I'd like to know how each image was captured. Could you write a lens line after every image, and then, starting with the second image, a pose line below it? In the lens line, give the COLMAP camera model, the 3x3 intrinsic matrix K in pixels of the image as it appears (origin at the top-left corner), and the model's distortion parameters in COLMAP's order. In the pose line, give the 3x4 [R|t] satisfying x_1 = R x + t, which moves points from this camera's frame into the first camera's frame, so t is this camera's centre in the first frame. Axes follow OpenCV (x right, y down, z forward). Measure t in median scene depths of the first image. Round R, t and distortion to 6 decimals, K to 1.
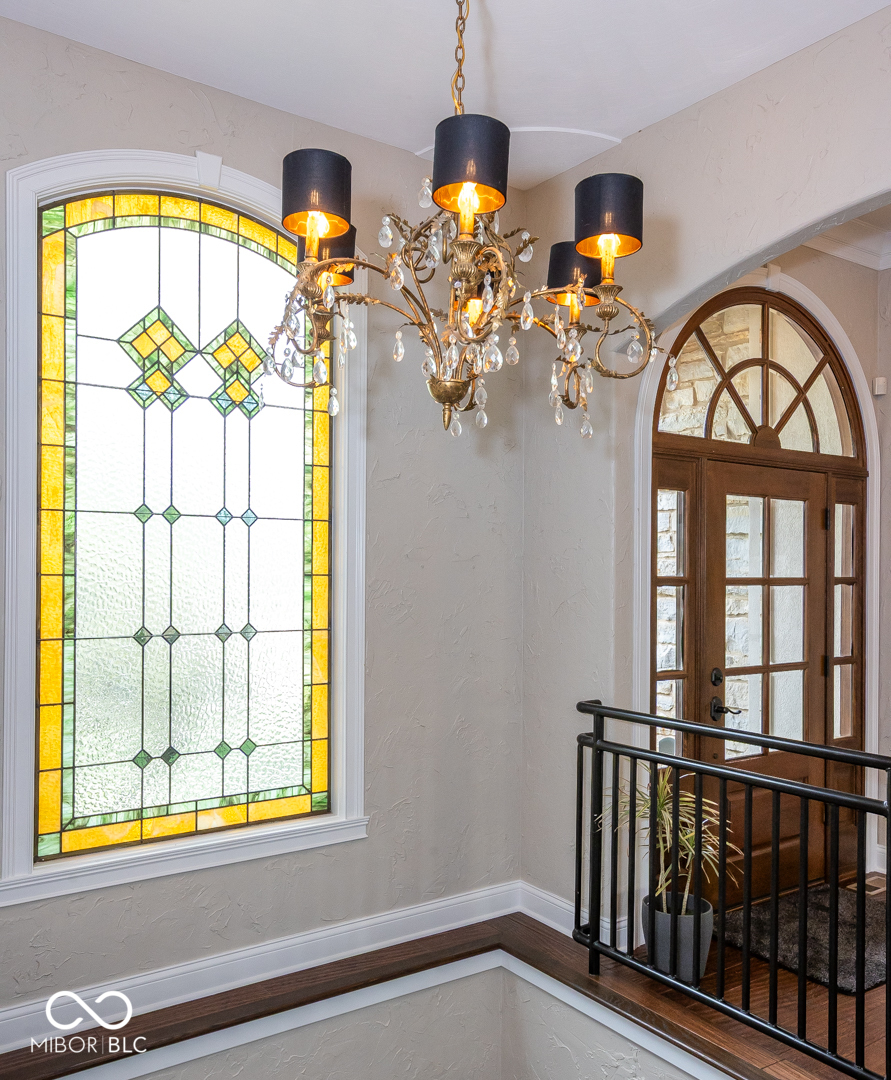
lens RADIAL K [[903.1, 0, 397.2], [0, 903.1, 564.6], [0, 0, 1]] dist [0.003840, 0.000116]
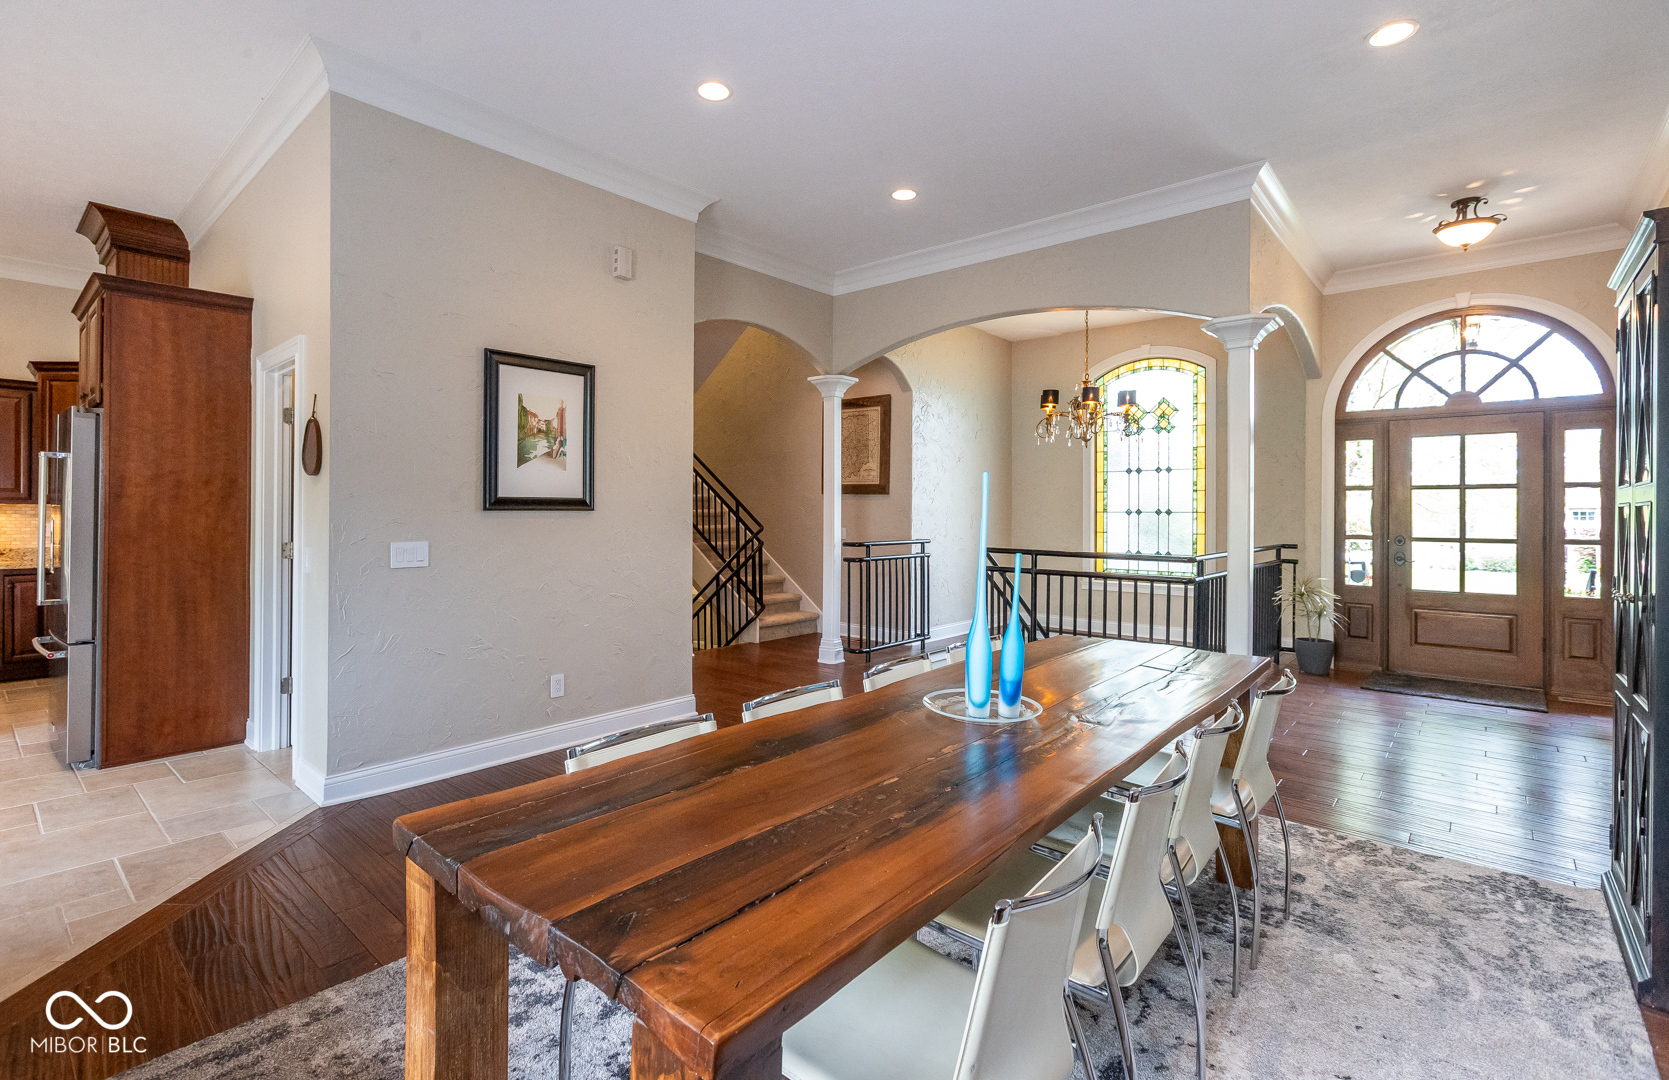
lens RADIAL K [[759.5, 0, 800.4], [0, 759.5, 512.4], [0, 0, 1]] dist [0.000315, -0.000076]
pose [[0.220138, -0.004346, -0.975459, 1.831690], [0.003947, 0.999986, -0.003564, 0.080369], [0.975461, -0.003065, 0.220152, -0.580247]]
